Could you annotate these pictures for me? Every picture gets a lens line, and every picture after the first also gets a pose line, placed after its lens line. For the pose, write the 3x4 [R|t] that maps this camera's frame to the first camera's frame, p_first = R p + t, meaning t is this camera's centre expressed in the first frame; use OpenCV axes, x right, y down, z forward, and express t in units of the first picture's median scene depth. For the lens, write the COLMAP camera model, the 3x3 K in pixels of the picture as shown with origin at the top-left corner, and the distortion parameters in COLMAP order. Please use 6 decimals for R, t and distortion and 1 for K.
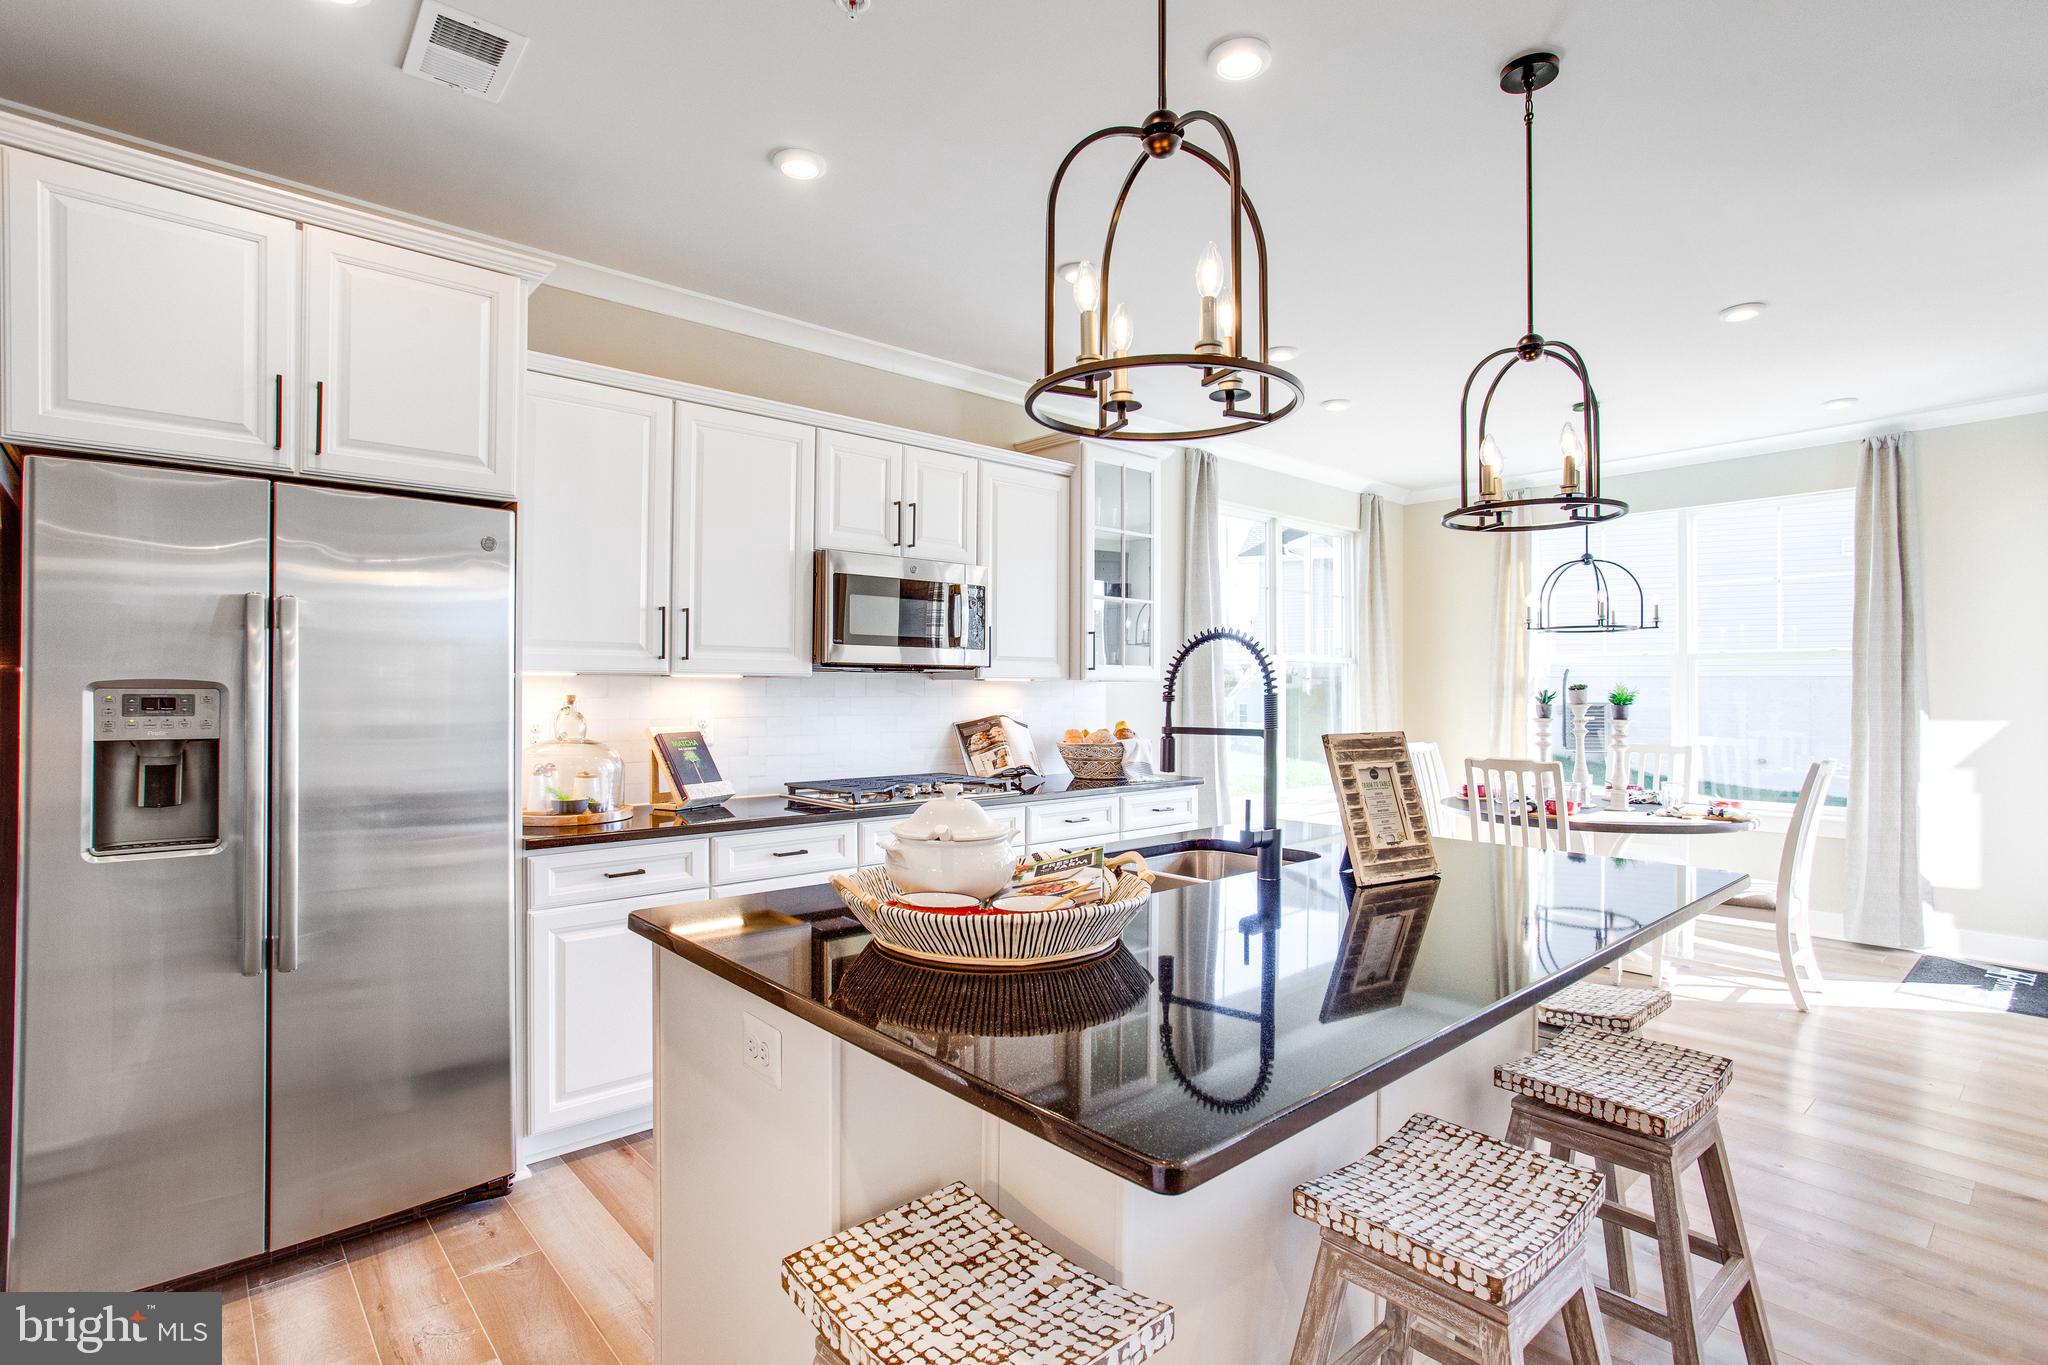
lens RADIAL K [[995.6, 0, 1012.1], [0, 995.6, 680.3], [0, 0, 1]] dist [-0.048809, 0.029824]
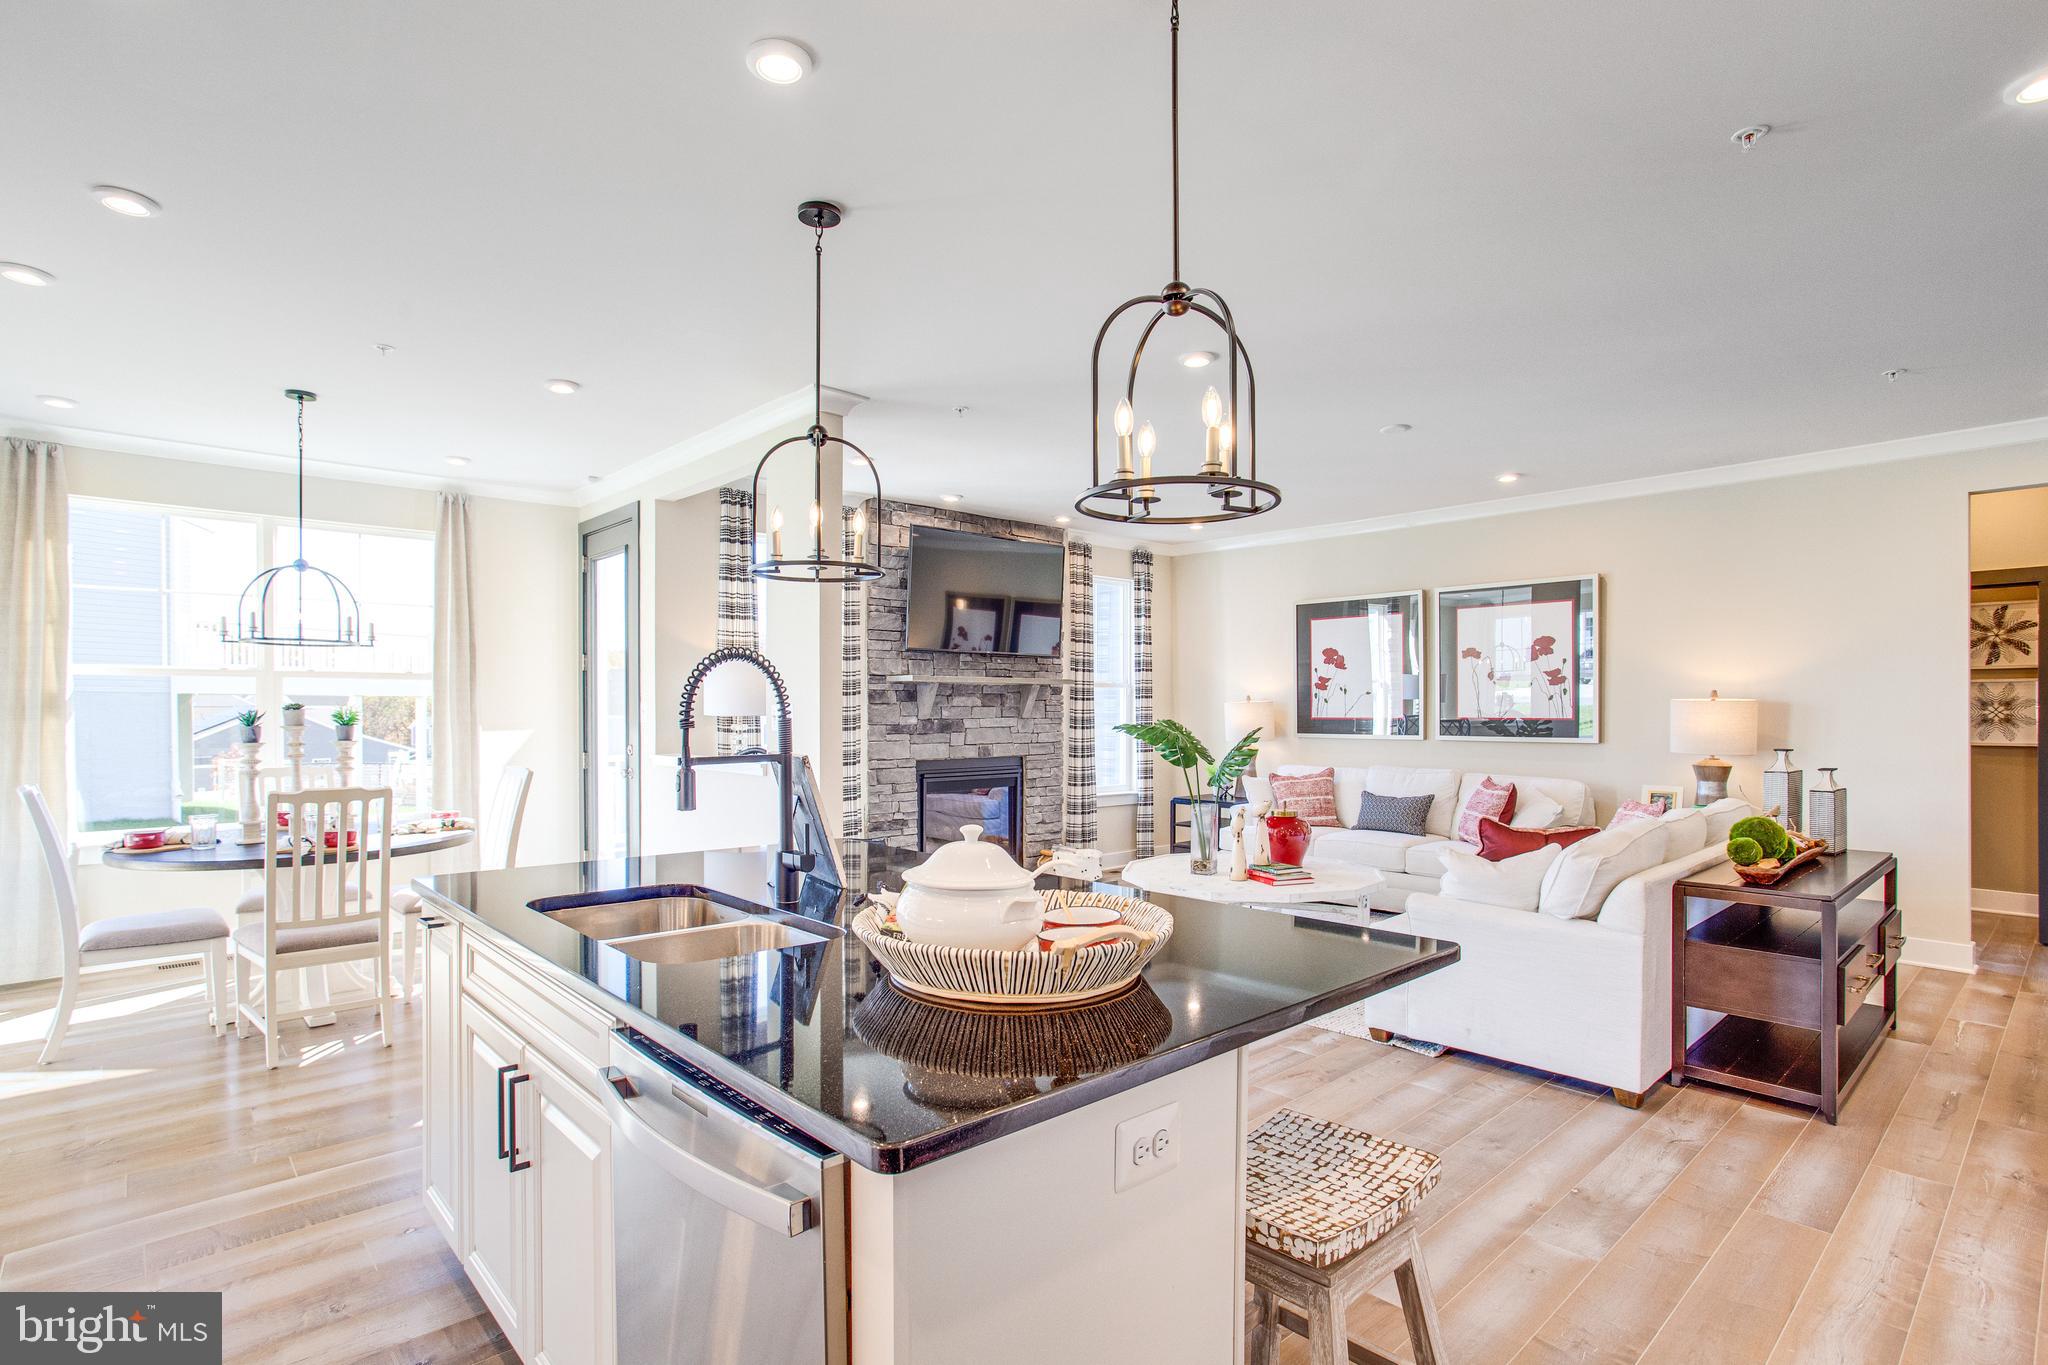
lens RADIAL K [[1010.7, 0, 1025.8], [0, 1010.7, 714.9], [0, 0, 1]] dist [-0.036182, 0.000350]
pose [[-0.029296, -0.010317, 0.999518, -0.471236], [-0.009363, 0.999906, 0.010046, -0.001058], [-0.999527, -0.009064, -0.029390, 0.485221]]
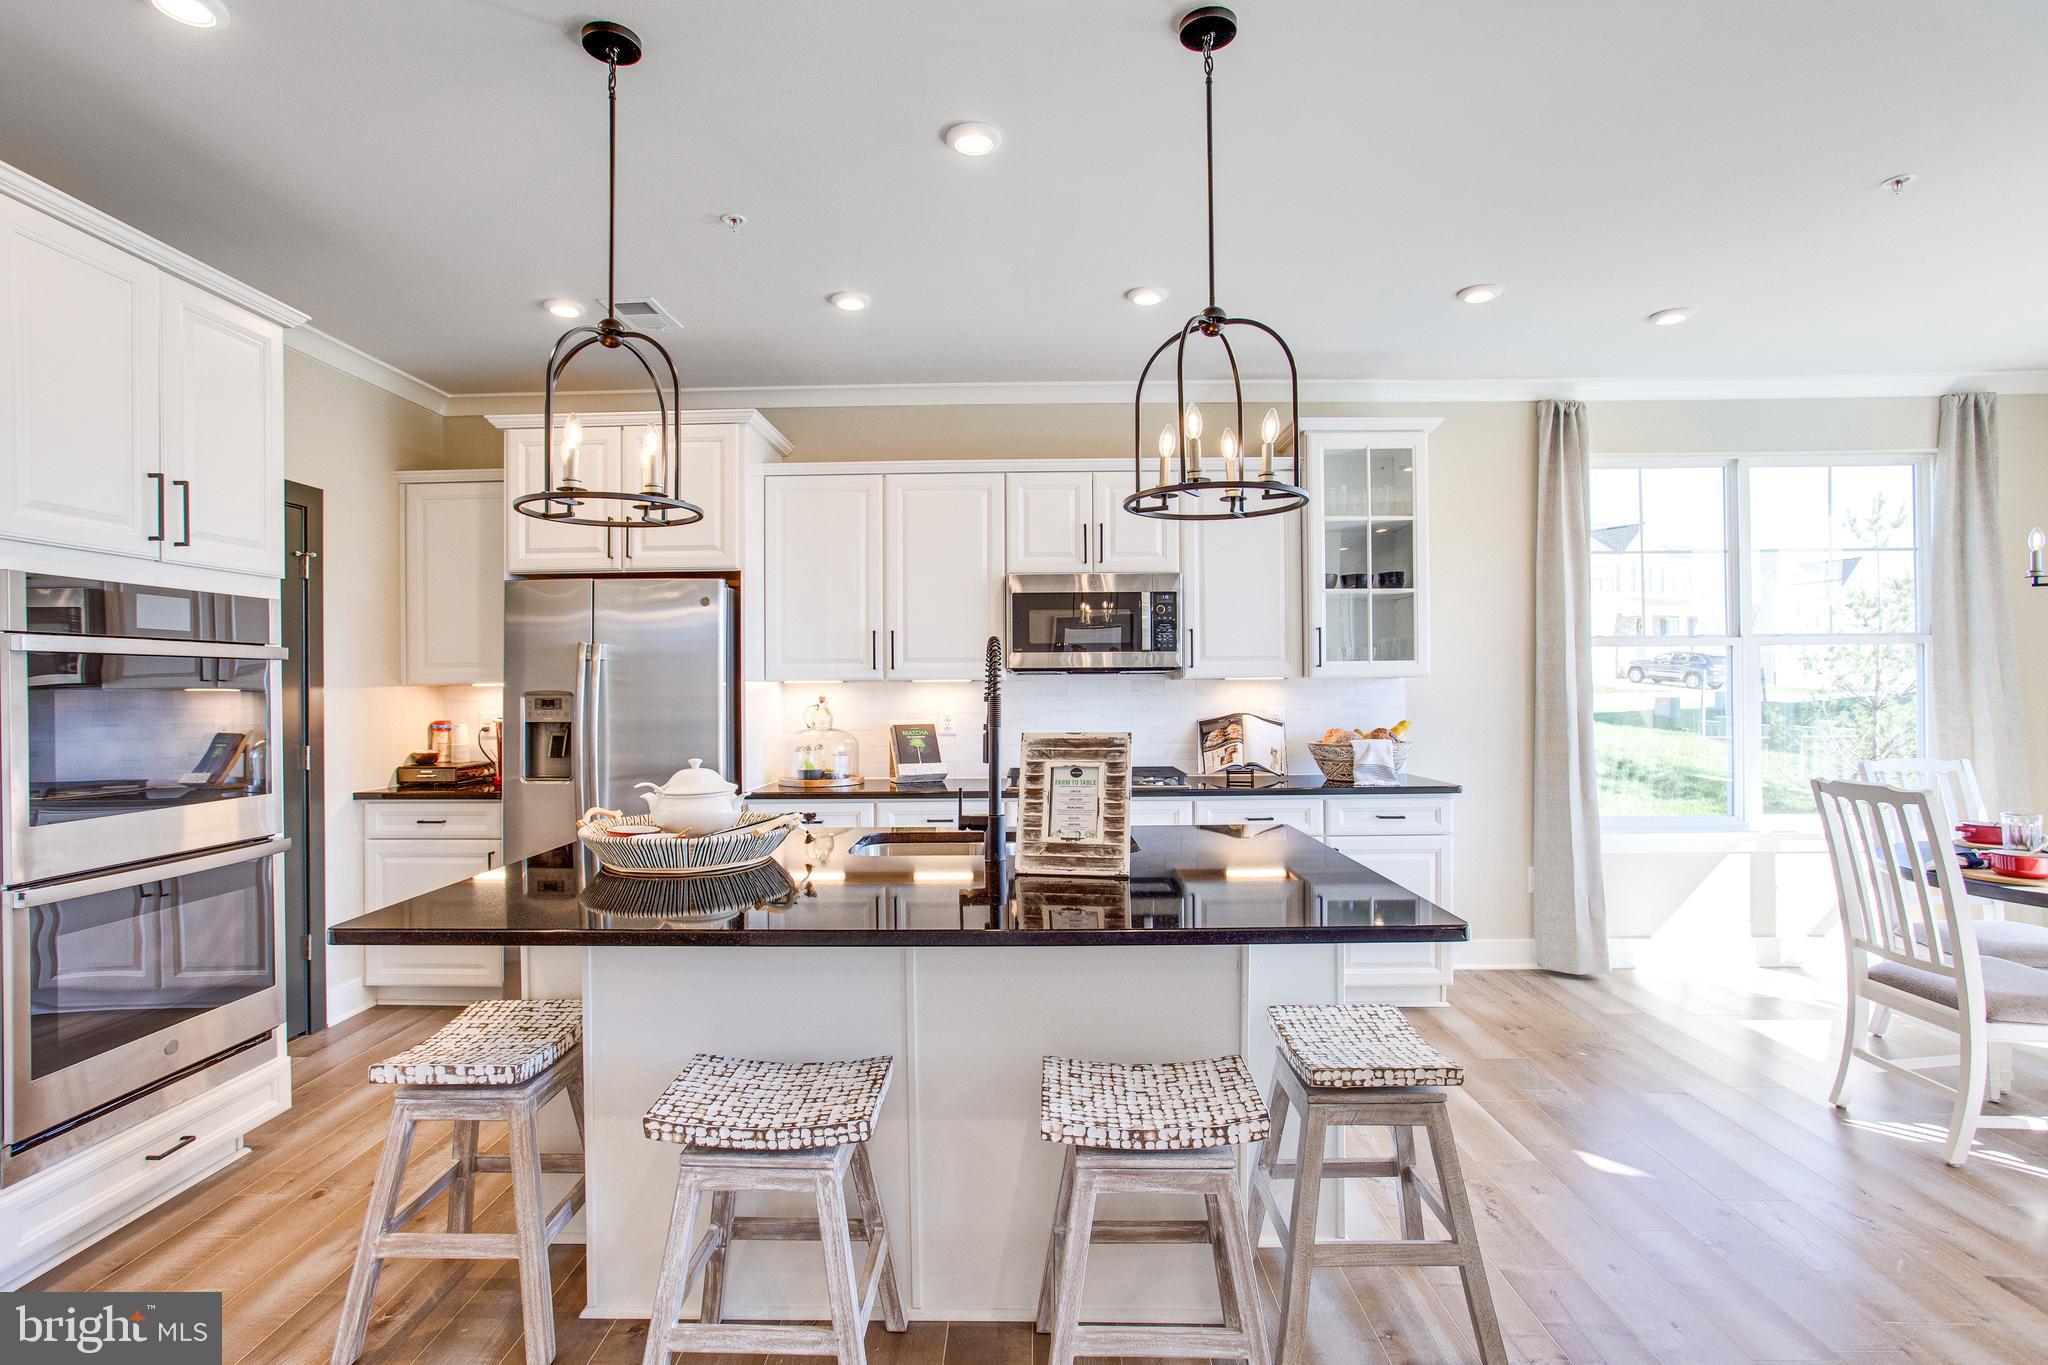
lens RADIAL K [[995.6, 0, 1012.1], [0, 995.6, 680.3], [0, 0, 1]] dist [-0.048809, 0.029824]
pose [[0.735172, -0.014118, -0.677734, 0.633222], [0.017402, 0.999847, -0.001951, -0.000961], [0.677657, -0.010359, 0.735305, 0.112786]]
